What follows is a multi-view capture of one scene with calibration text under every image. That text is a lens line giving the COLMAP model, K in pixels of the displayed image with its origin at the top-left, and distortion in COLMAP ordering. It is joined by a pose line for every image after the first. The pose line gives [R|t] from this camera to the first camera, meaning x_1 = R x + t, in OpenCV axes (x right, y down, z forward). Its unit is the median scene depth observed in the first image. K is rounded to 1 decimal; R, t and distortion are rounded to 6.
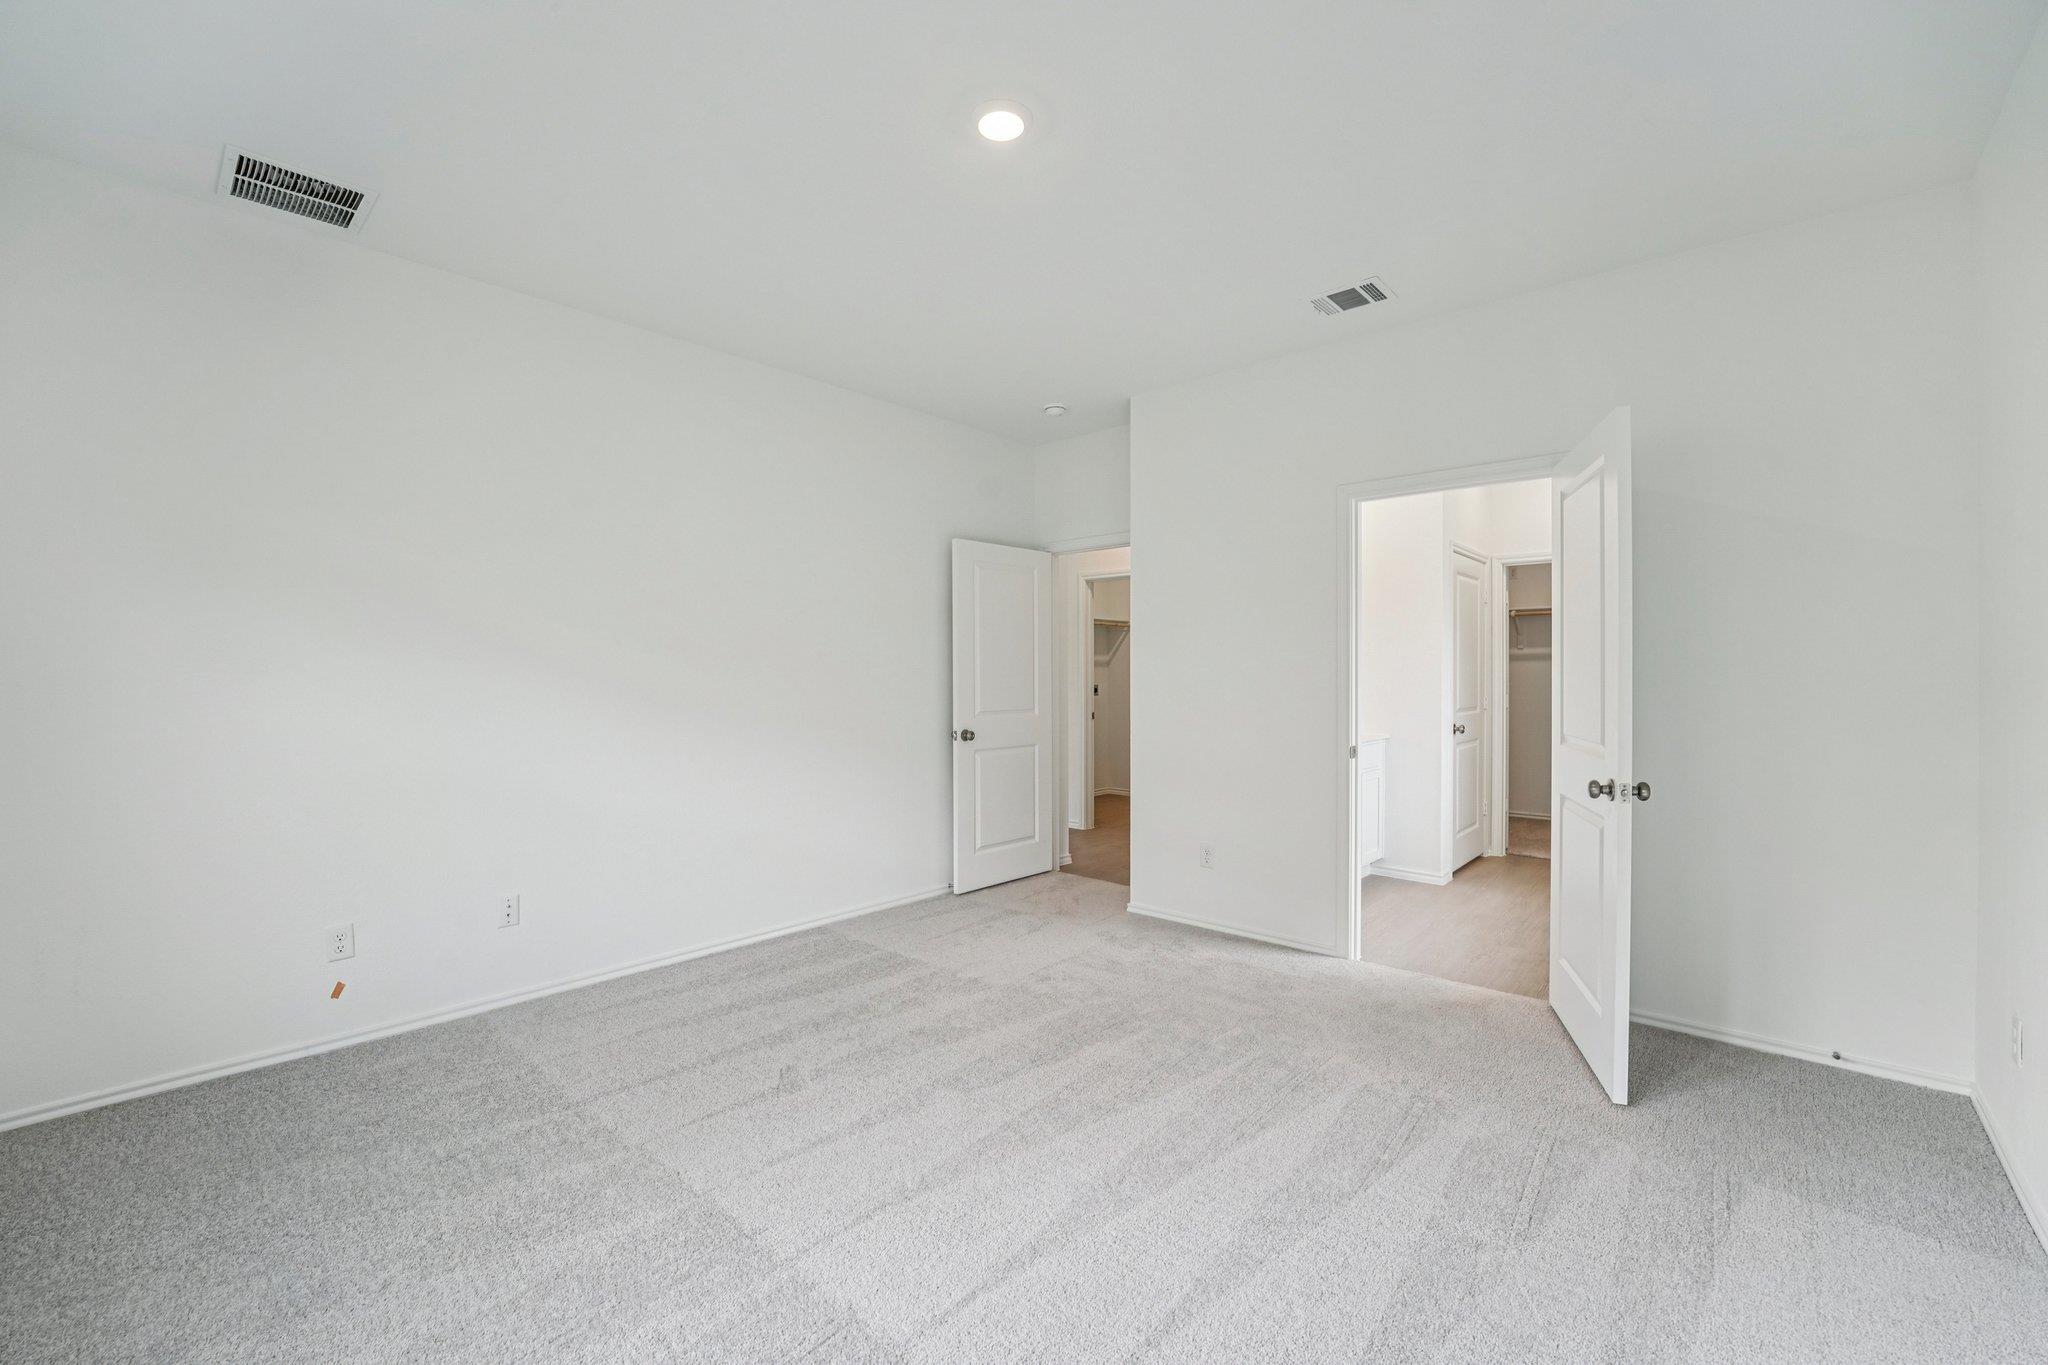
lens RADIAL K [[839.6, 0, 1014.8], [0, 839.6, 674.6], [0, 0, 1]] dist [-0.024814, 0.000601]
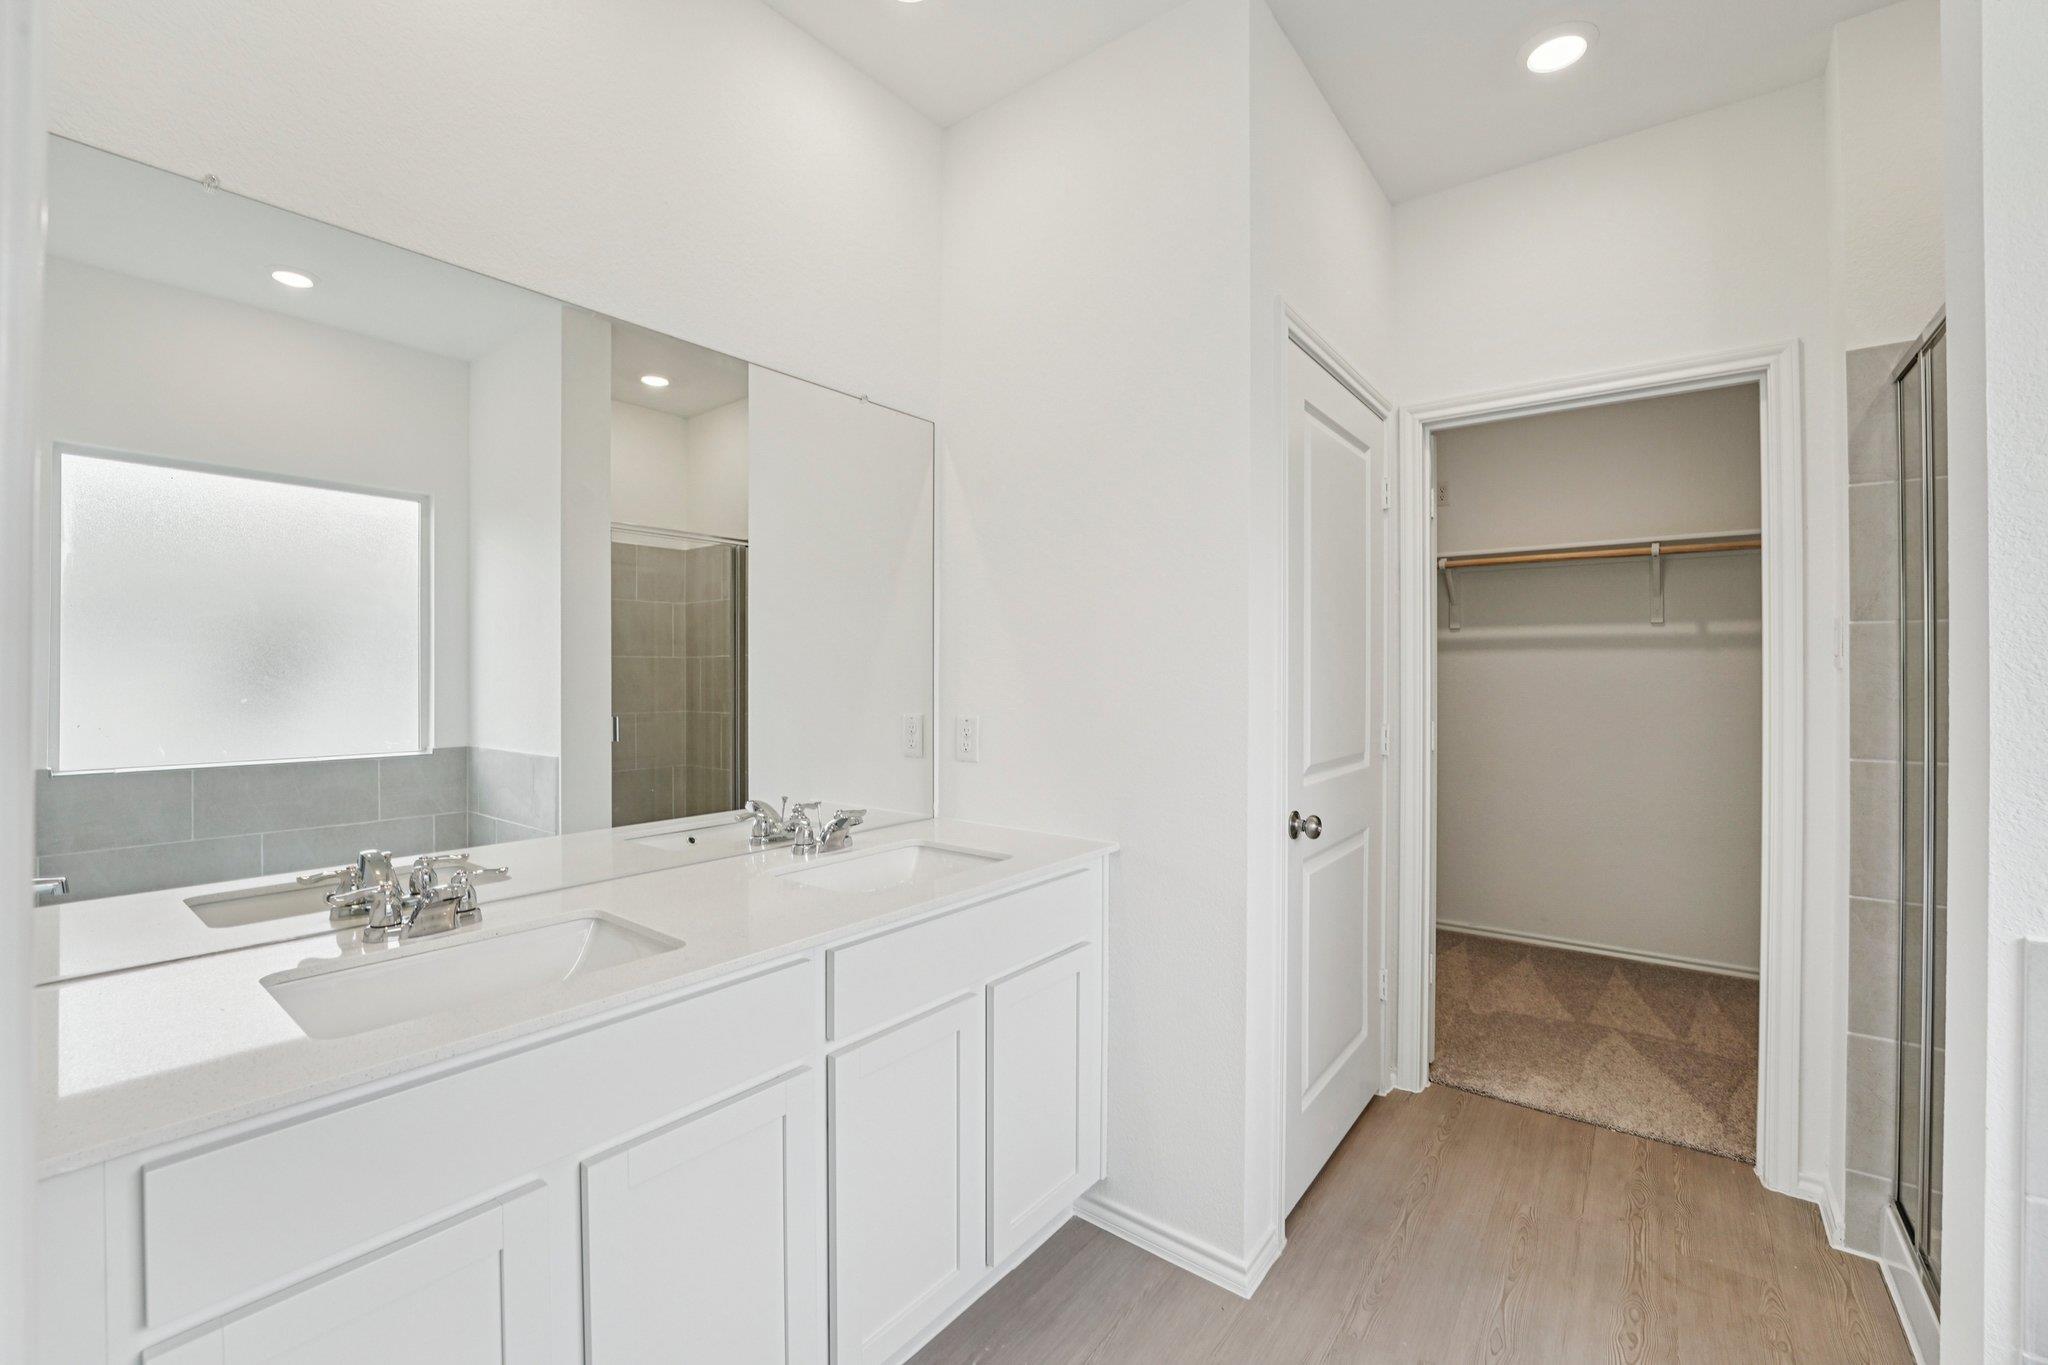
lens RADIAL K [[839.6, 0, 1014.8], [0, 839.6, 674.6], [0, 0, 1]] dist [-0.024814, 0.000601]
pose [[0.997518, -0.000850, 0.070402, 0.341063], [0.000760, 0.999999, 0.001312, -0.000949], [-0.070403, -0.001255, 0.997518, 0.577878]]
